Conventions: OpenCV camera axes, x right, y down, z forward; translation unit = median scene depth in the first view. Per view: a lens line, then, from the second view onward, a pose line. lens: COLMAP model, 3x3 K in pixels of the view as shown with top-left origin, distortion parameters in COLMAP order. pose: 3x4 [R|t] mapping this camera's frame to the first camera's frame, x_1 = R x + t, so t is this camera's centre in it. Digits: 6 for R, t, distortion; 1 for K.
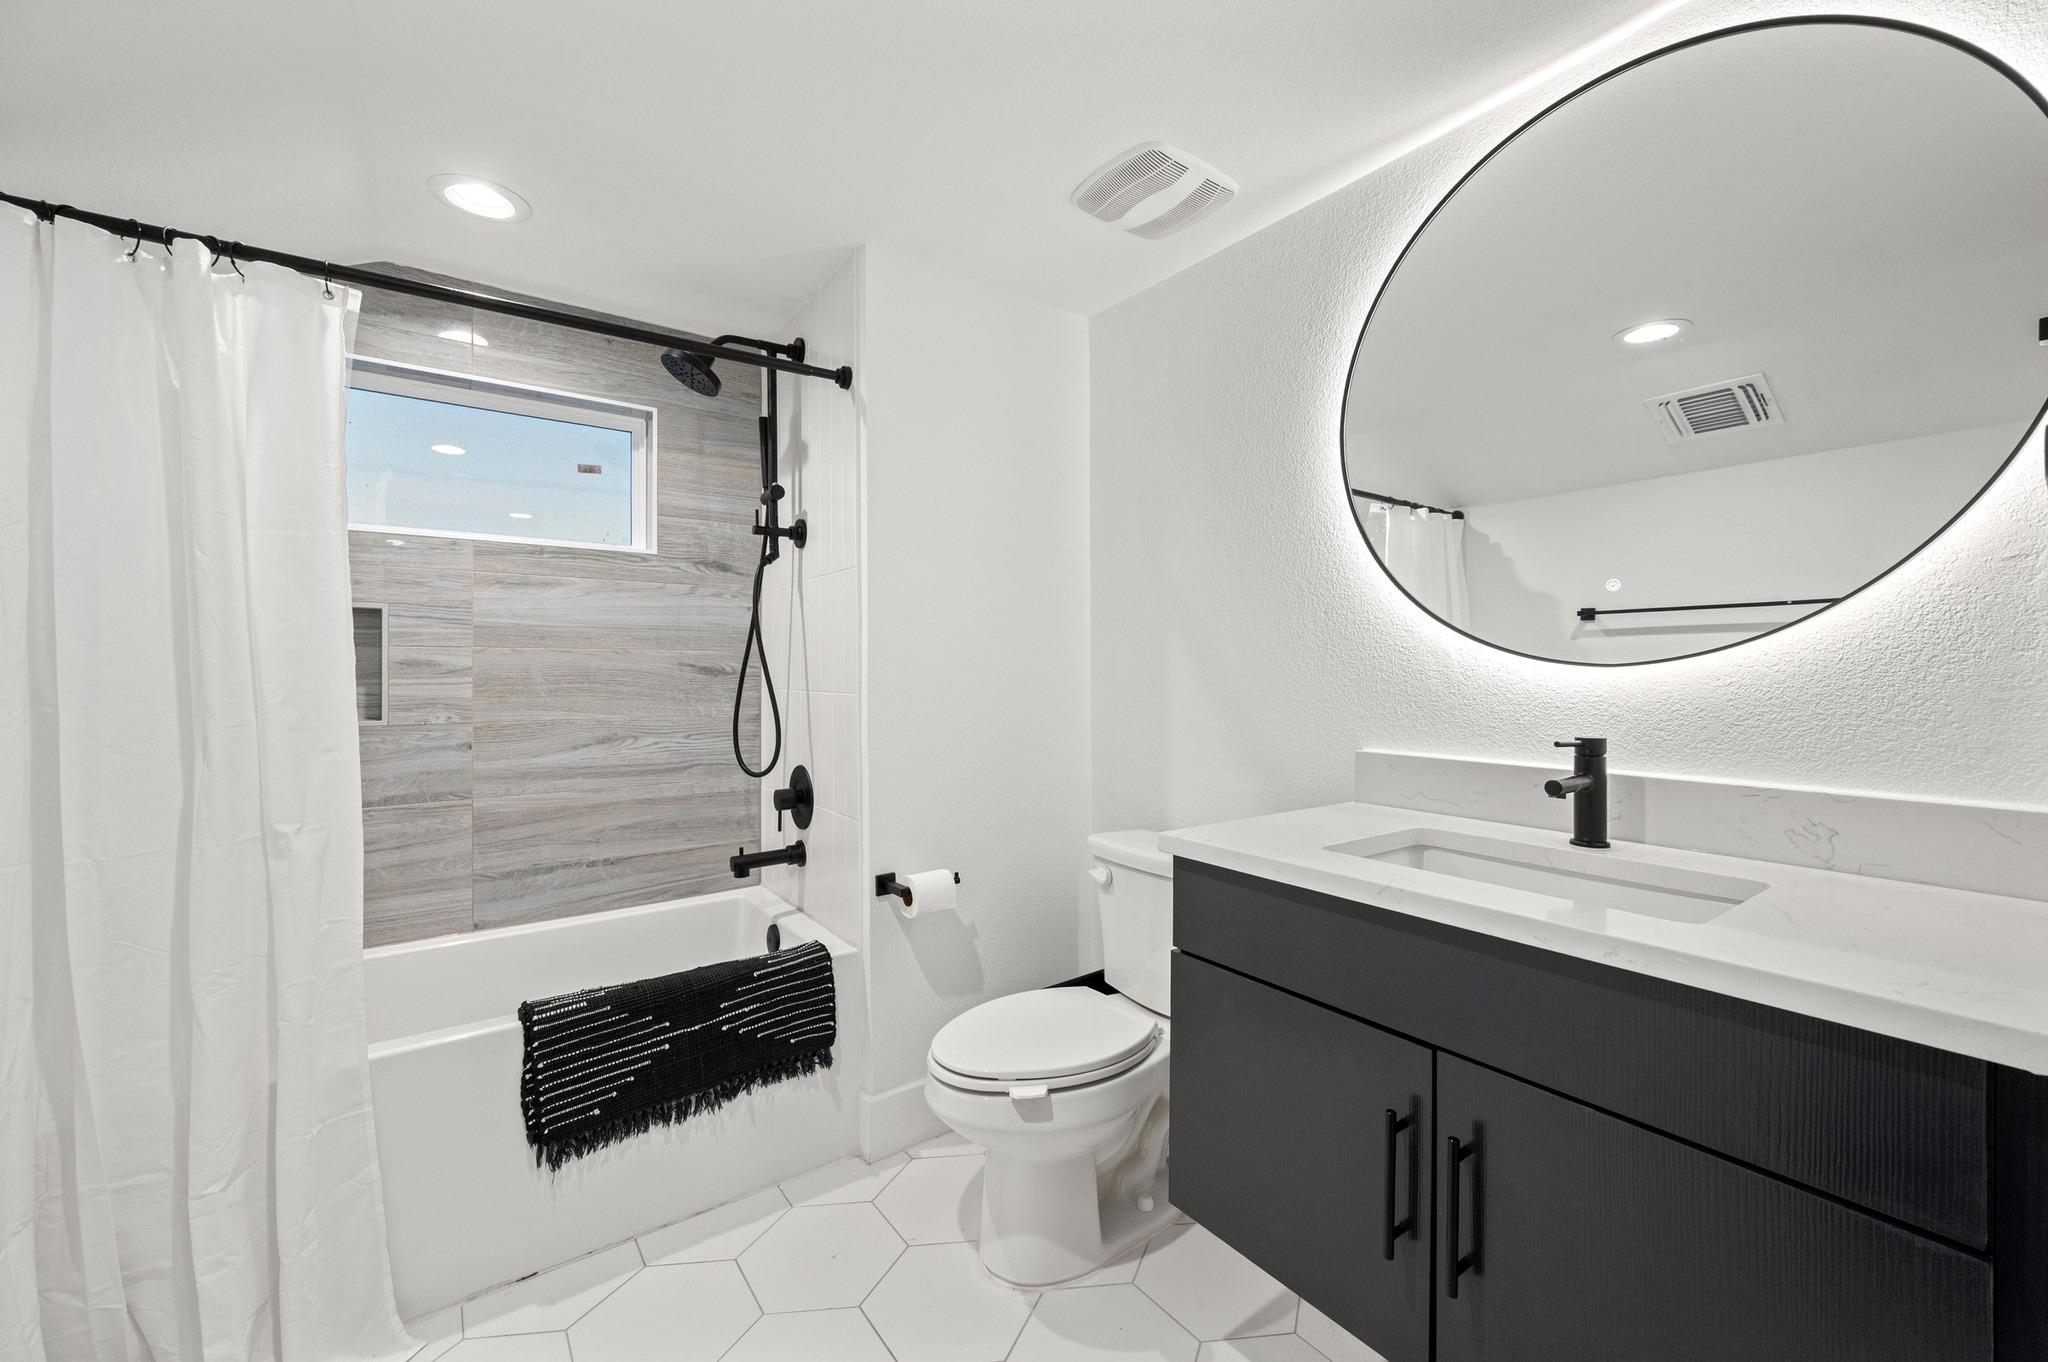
lens RADIAL K [[811.8, 0, 1023.1], [0, 811.8, 673.4], [0, 0, 1]] dist [-0.003457, -0.000013]
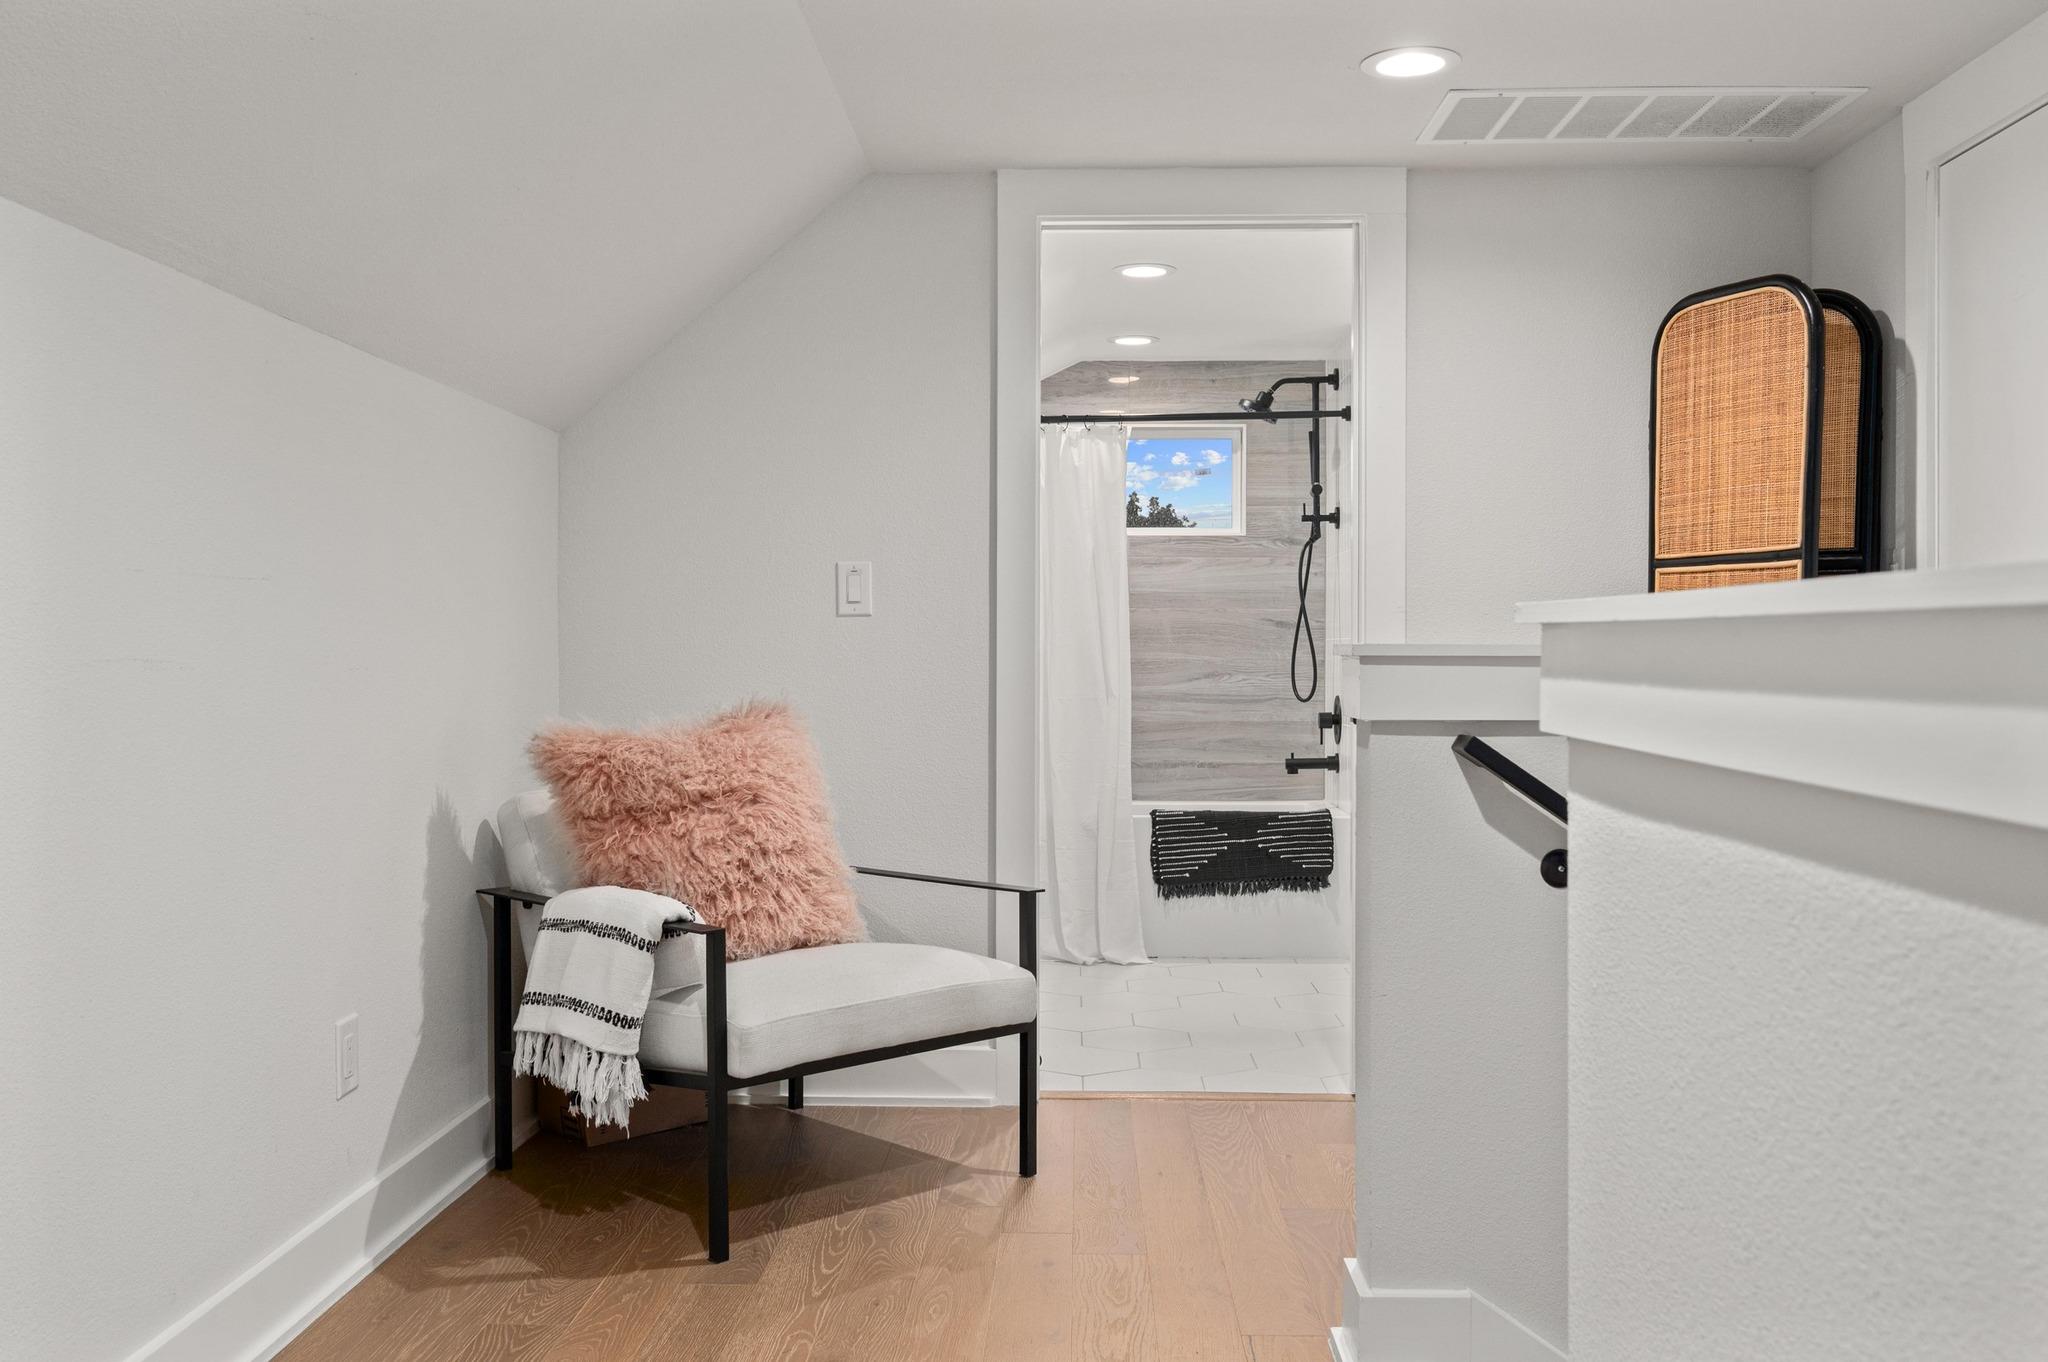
lens RADIAL K [[1803.0, 0, 1024.3], [0, 1803.0, 676.8], [0, 0, 1]] dist [0.004984, -0.006902]
pose [[0.792756, 0.007656, -0.609491, 1.121023], [-0.000716, 0.999932, 0.011628, 0.051326], [0.609539, -0.008781, 0.792708, -1.645678]]
